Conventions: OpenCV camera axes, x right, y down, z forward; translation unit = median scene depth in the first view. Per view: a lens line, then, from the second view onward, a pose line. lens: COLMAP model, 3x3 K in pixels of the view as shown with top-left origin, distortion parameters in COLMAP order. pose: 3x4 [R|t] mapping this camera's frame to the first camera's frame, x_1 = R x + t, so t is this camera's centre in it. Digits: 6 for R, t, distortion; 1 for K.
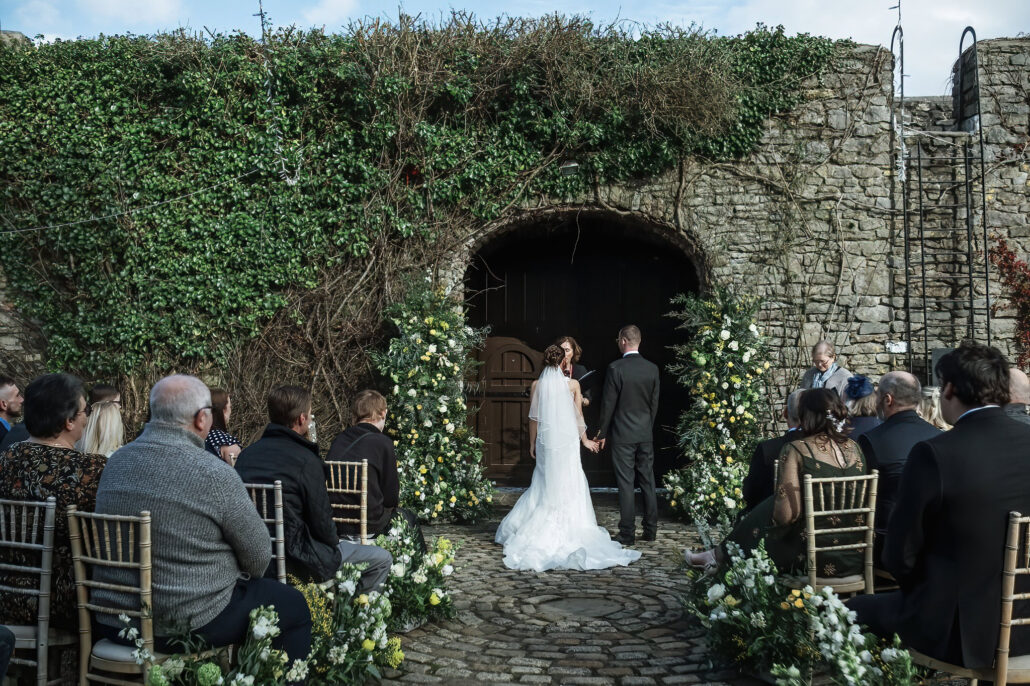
lens RADIAL K [[1030.7, 0, 517.2], [0, 1030.7, 331.7], [0, 0, 1]] dist [-0.159161, 0.263508]
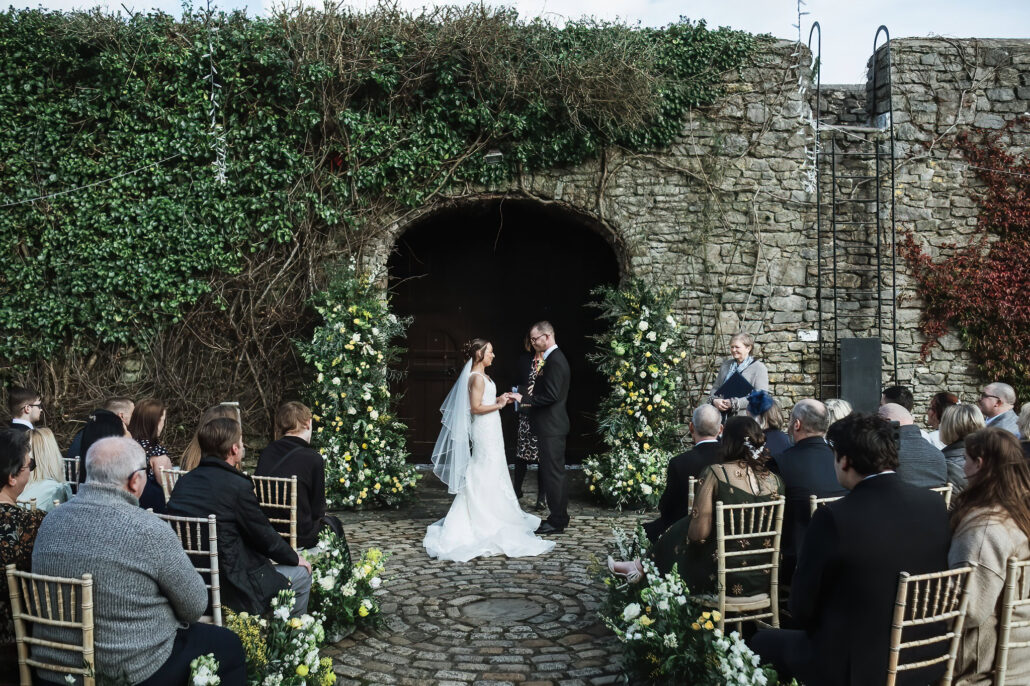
lens RADIAL K [[1030.7, 0, 517.2], [0, 1030.7, 331.7], [0, 0, 1]] dist [-0.159161, 0.263508]
pose [[0.996971, 0.003828, 0.077674, -0.003224], [-0.007742, 0.998712, 0.050149, -0.039164], [-0.077382, -0.050599, 0.995717, -0.014719]]
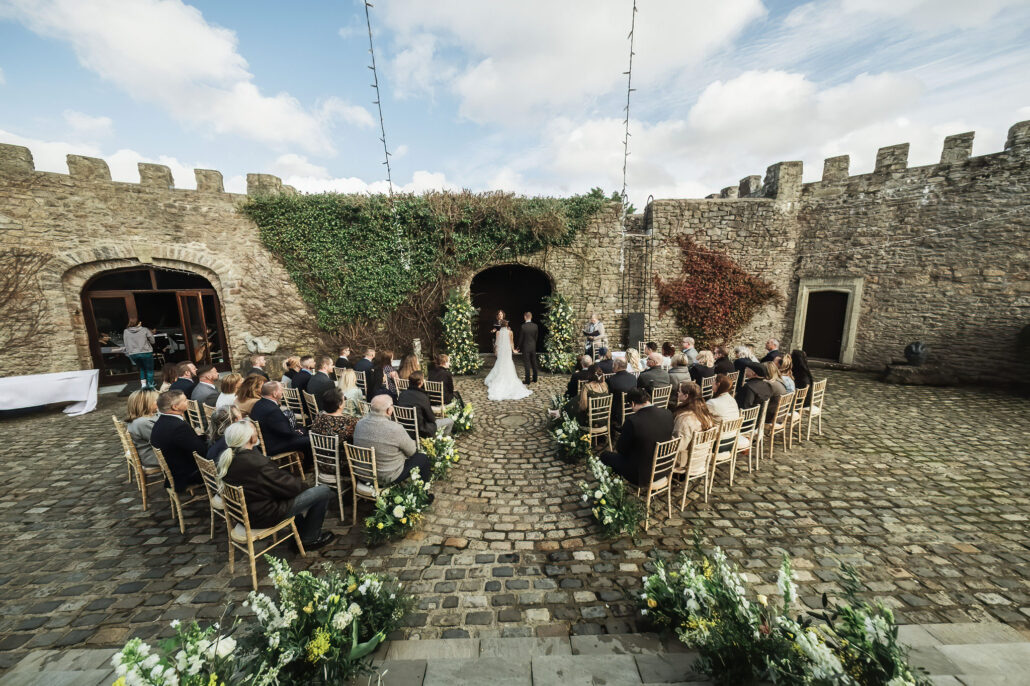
lens RADIAL K [[350.8, 0, 515.0], [0, 350.8, 343.0], [0, 0, 1]] dist [0.004129, -0.000138]
pose [[0.996606, -0.020714, 0.079671, -0.008906], [0.004320, 0.979650, 0.200666, -0.101574], [-0.082206, -0.199641, 0.976415, 0.008257]]
